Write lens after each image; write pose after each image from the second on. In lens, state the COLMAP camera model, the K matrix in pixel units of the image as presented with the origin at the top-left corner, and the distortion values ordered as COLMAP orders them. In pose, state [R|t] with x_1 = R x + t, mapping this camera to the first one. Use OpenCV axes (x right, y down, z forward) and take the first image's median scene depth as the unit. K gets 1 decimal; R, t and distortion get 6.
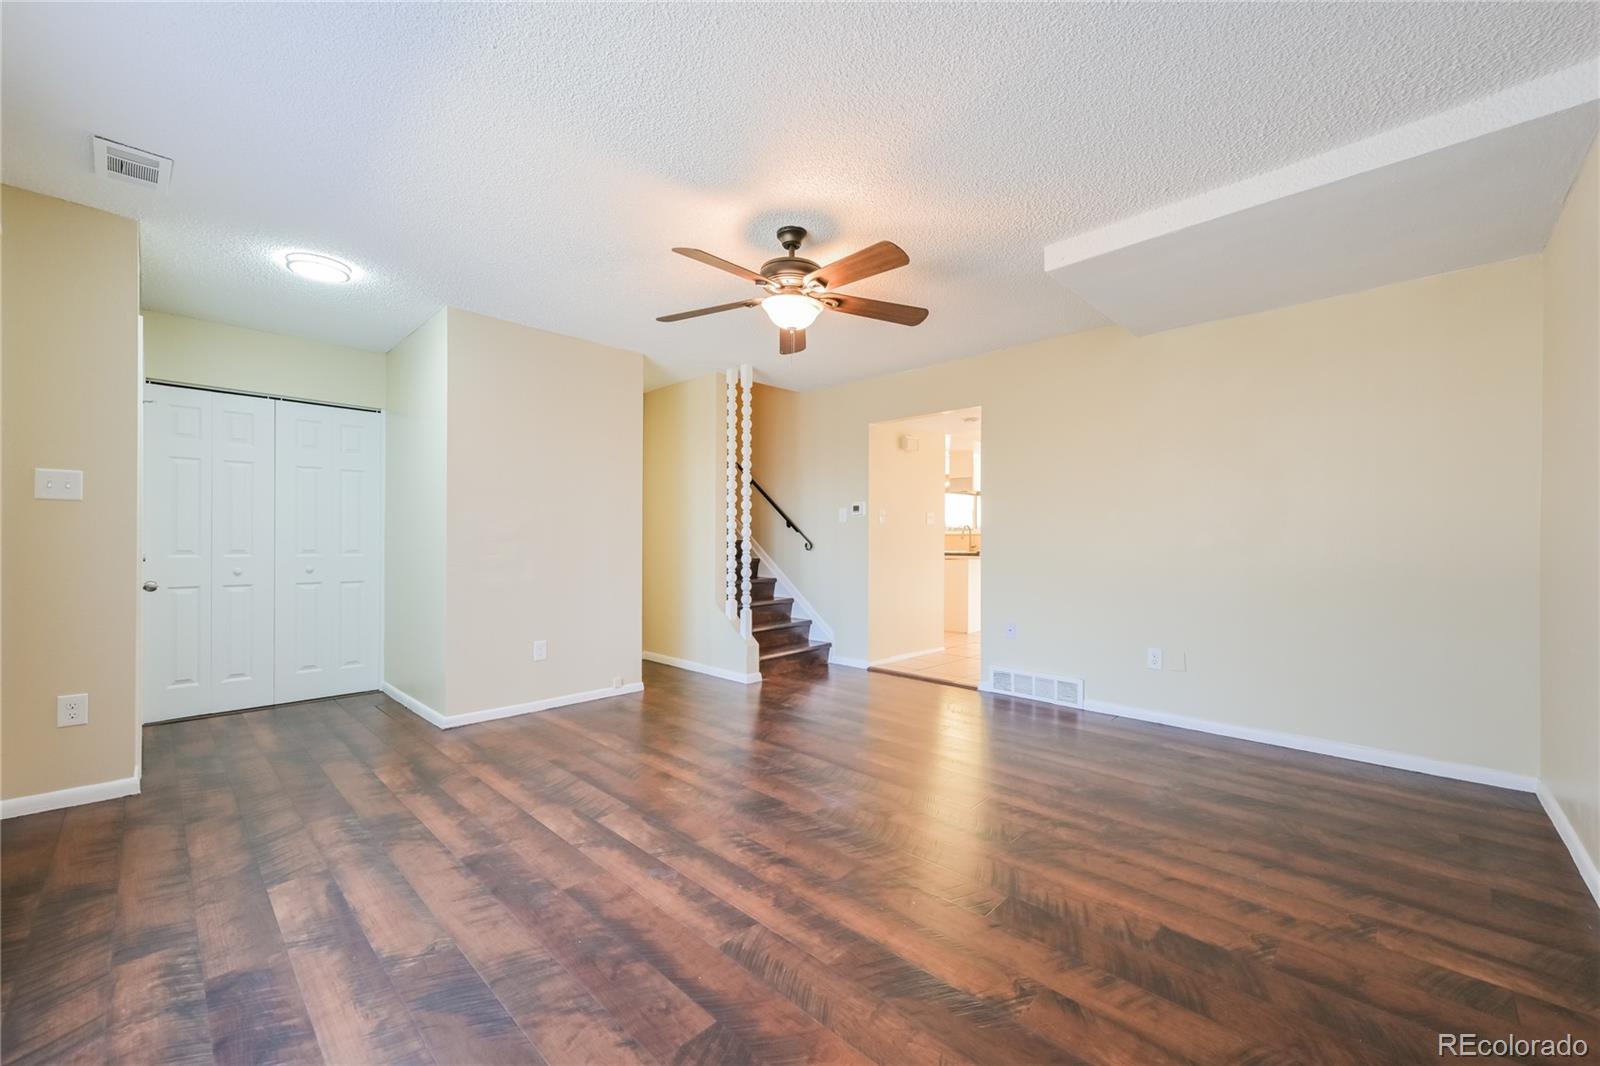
lens RADIAL K [[623.1, 0, 806.1], [0, 623.1, 546.5], [0, 0, 1]] dist [0.002541, 0.000284]
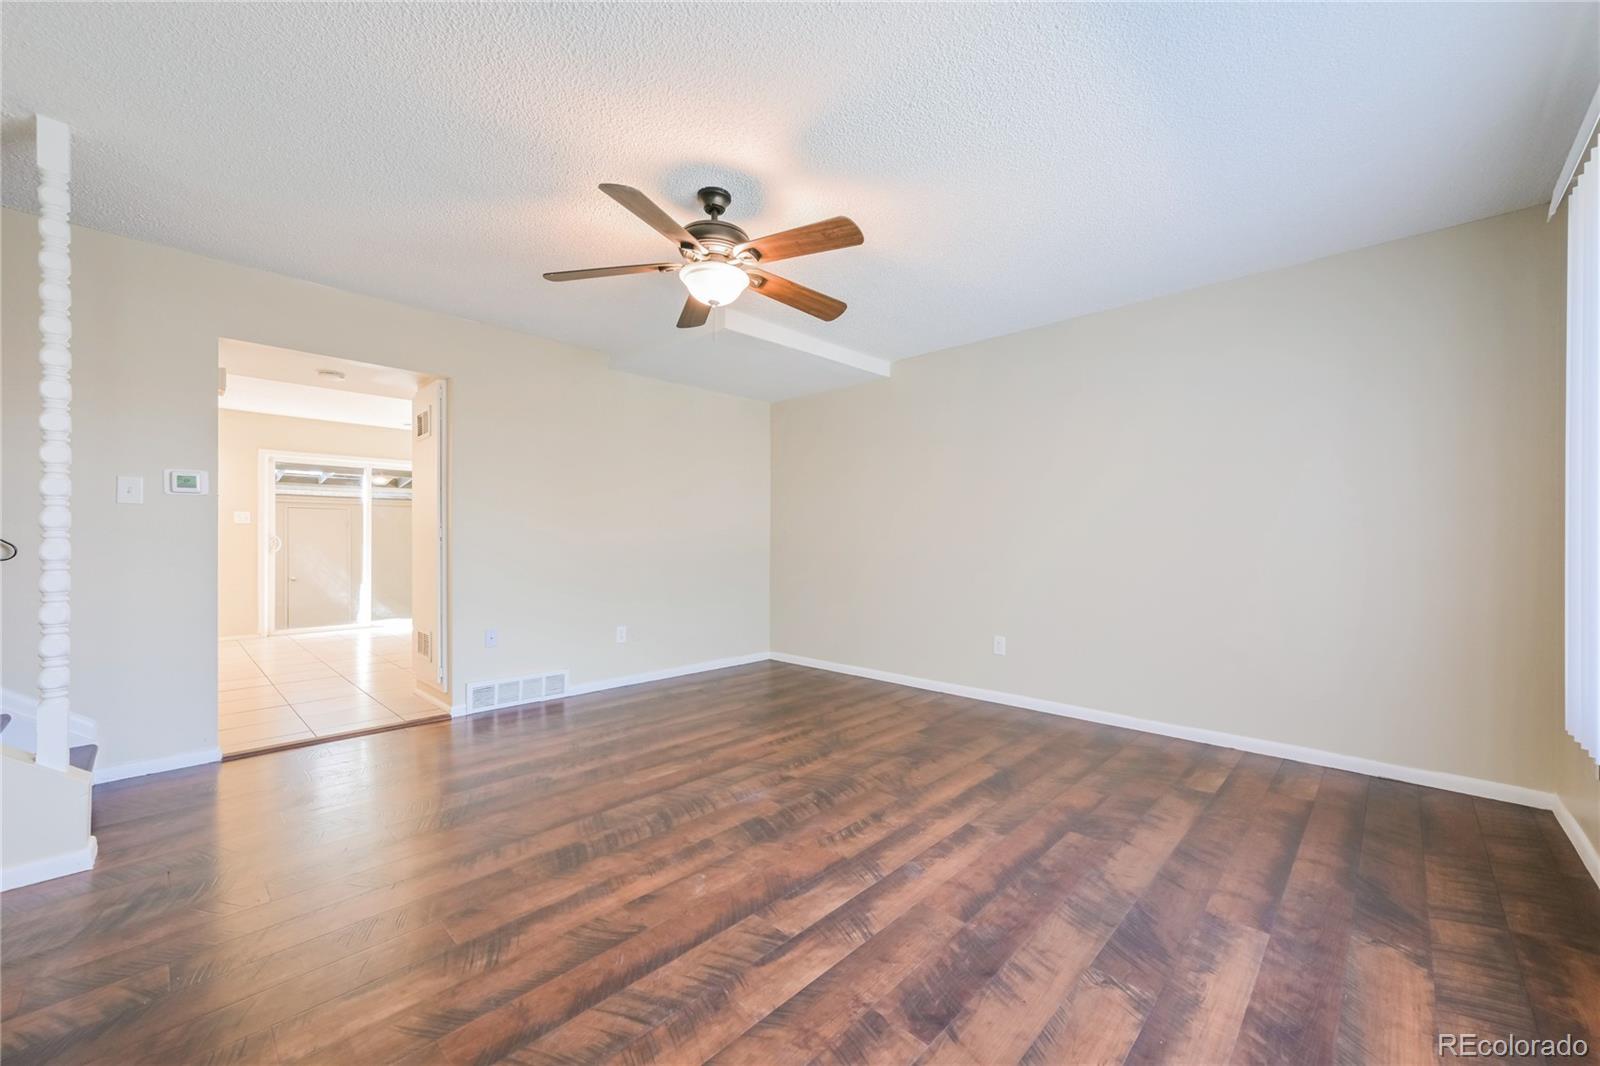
lens RADIAL K [[623.1, 0, 806.1], [0, 623.1, 546.5], [0, 0, 1]] dist [0.002541, 0.000284]
pose [[0.002440, -0.012526, 0.999919, -1.083371], [0.008383, 0.999887, 0.012505, -0.009883], [-0.999962, 0.008352, 0.002544, 1.026271]]
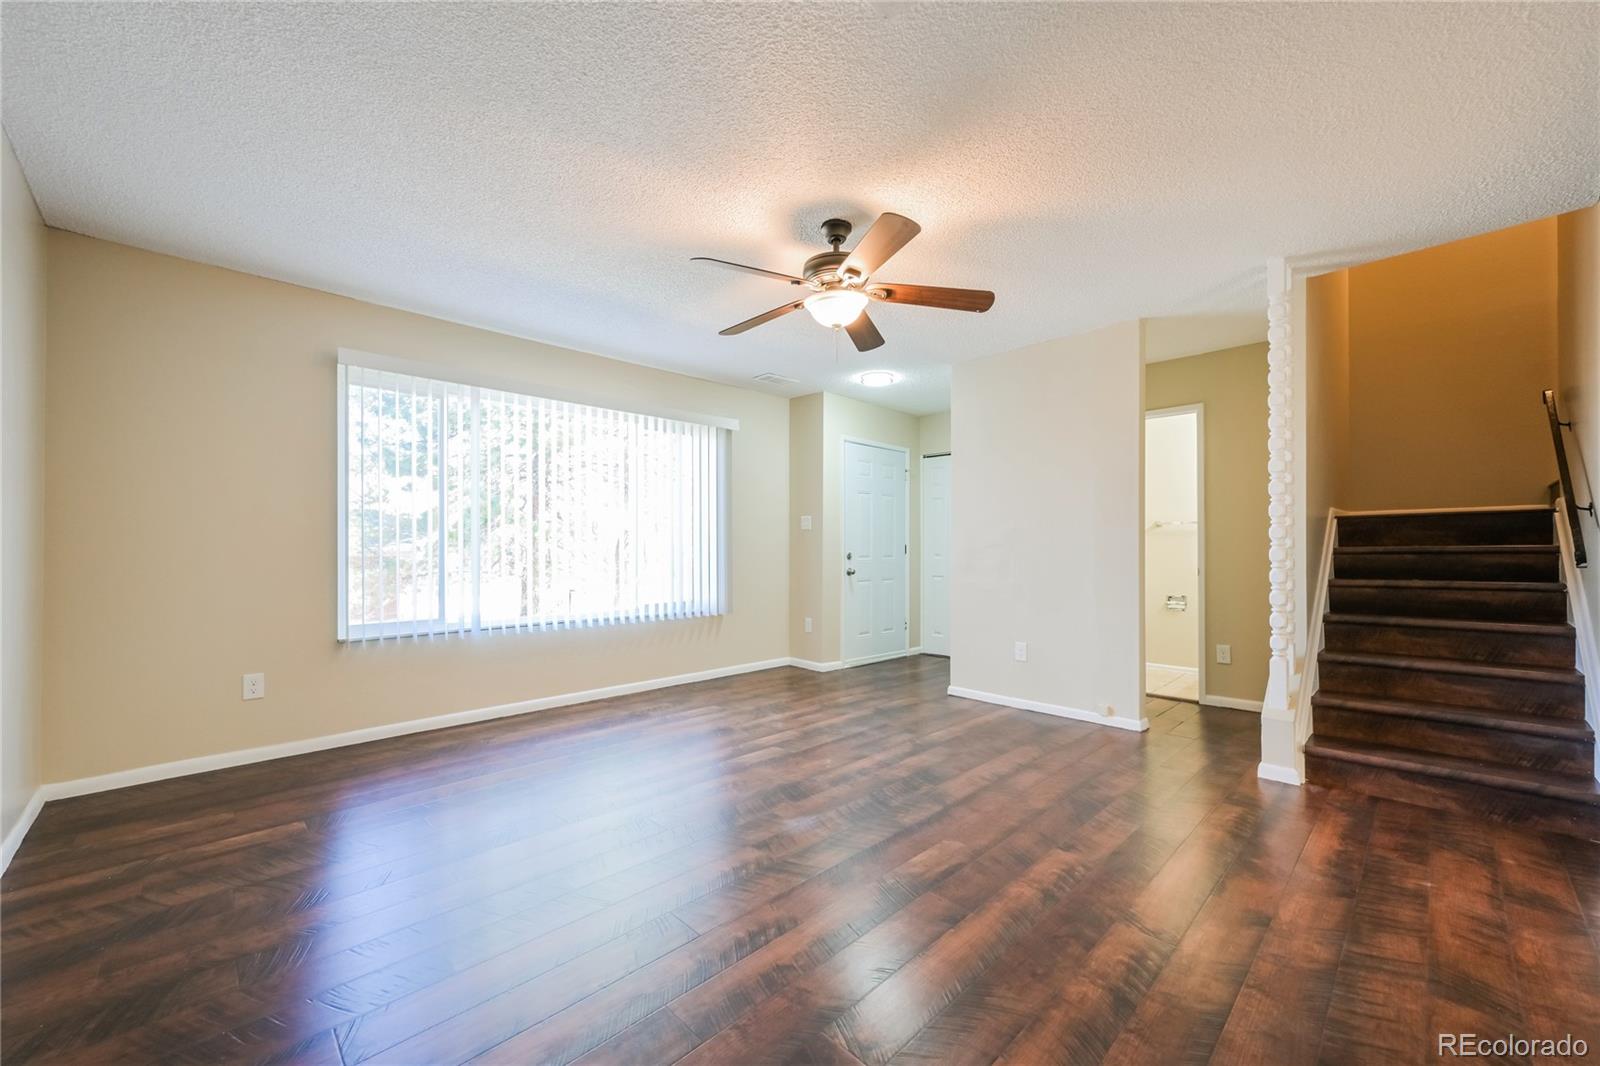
lens RADIAL K [[623.1, 0, 806.1], [0, 623.1, 546.5], [0, 0, 1]] dist [0.002541, 0.000284]
pose [[-0.033934, -0.006286, -0.999404, 1.112640], [-0.005721, 0.999965, -0.006096, -0.002923], [0.999408, 0.005511, -0.033969, 1.170890]]
